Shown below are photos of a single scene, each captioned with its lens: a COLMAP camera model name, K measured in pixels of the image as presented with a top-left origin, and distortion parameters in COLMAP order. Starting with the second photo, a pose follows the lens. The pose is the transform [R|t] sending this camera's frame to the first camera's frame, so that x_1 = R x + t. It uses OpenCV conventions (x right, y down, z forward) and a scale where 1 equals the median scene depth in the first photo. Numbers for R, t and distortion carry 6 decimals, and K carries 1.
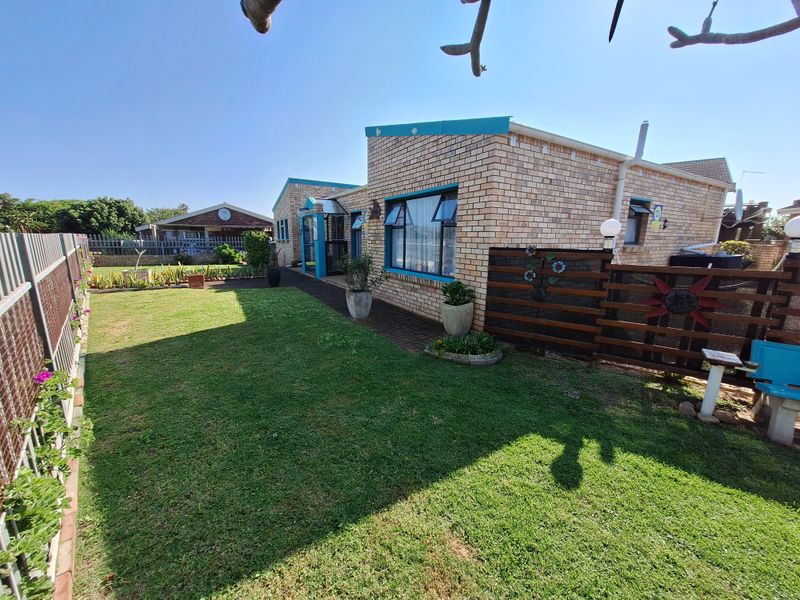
lens RADIAL K [[312.9, 0, 400.0], [0, 312.9, 300.0], [0, 0, 1]] dist [-0.000992, 0.000595]
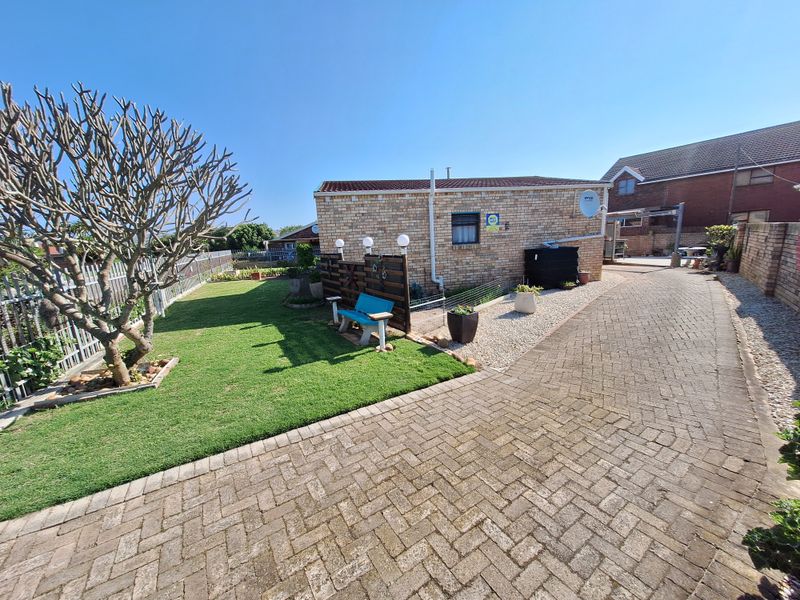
lens RADIAL K [[312.9, 0, 400.0], [0, 312.9, 300.0], [0, 0, 1]] dist [-0.000992, 0.000595]
pose [[0.932189, 0.010622, -0.361816, 0.934851], [-0.010605, 0.999942, 0.002033, 0.073361], [0.361816, 0.001942, 0.932247, -0.416375]]
